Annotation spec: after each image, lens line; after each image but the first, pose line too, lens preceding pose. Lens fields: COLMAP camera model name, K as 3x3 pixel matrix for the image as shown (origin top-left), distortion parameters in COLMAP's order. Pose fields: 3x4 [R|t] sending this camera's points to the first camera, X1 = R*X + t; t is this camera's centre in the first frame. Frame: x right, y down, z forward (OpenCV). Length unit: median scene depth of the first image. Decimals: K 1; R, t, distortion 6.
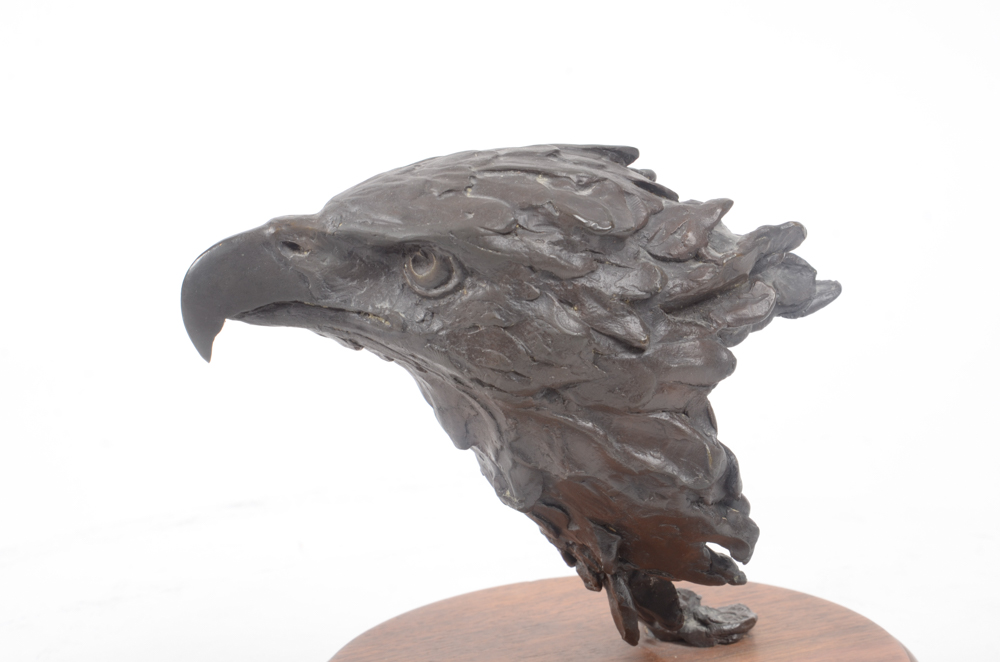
lens RADIAL K [[2149.5, 0, 505.5], [0, 2149.5, 310.0], [0, 0, 1]] dist [0.078124, 0.000000]
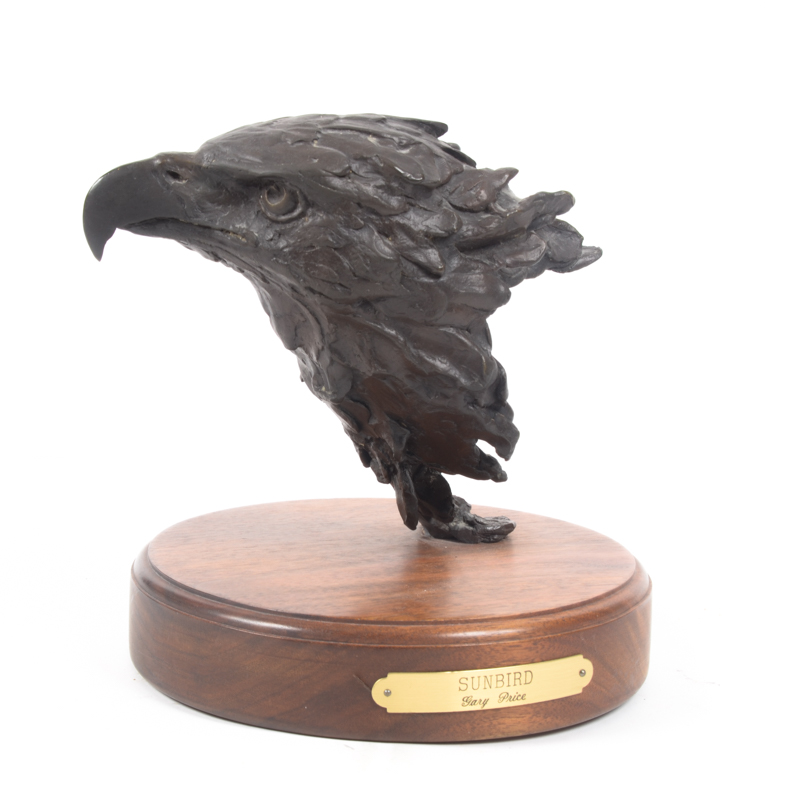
lens RADIAL K [[3049.1, 0, 360.0], [0, 3049.1, 388.0], [0, 0, 1]] dist [0.057155, 0.000000]
pose [[0.996261, 0.078506, 0.036076, -0.043615], [-0.077767, 0.996740, -0.021466, 0.126280], [-0.037644, 0.018580, 0.999118, -0.813415]]
